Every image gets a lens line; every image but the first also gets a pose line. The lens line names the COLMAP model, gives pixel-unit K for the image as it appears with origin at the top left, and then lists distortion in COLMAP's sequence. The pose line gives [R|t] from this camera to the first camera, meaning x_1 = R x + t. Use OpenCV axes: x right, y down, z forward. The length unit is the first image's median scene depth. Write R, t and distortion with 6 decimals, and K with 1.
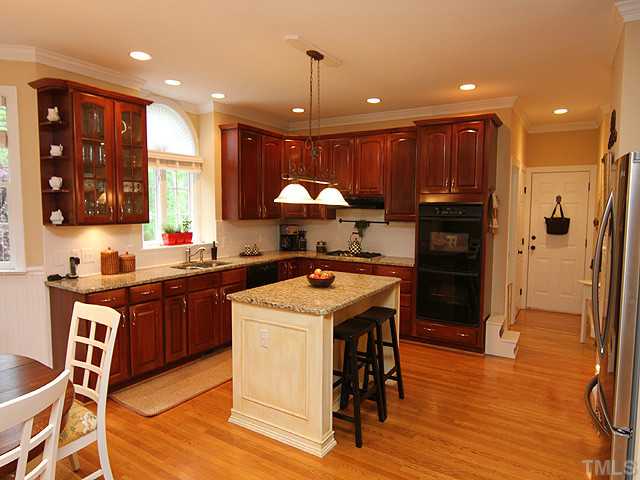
lens RADIAL K [[417.6, 0, 318.5], [0, 417.6, 237.1], [0, 0, 1]] dist [-0.011400, -0.004694]
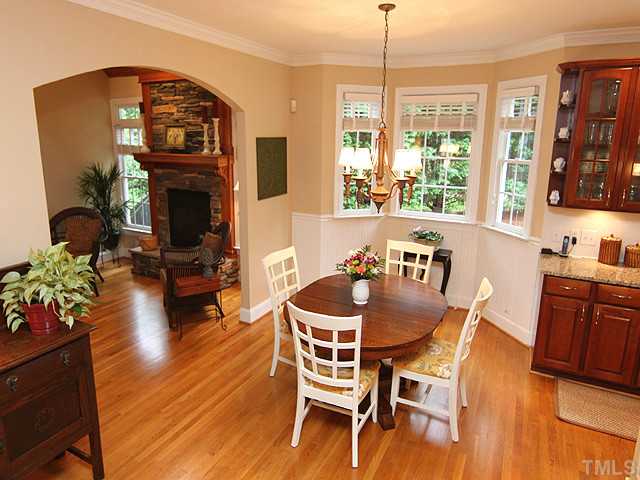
lens RADIAL K [[417.6, 0, 315.7], [0, 417.6, 225.9], [0, 0, 1]] dist [-0.011400, -0.004694]
pose [[0.092707, 0.201340, -0.975124, 0.355865], [-0.088539, 0.977129, 0.193337, -0.125535], [0.991749, 0.068413, 0.108413, 0.288538]]
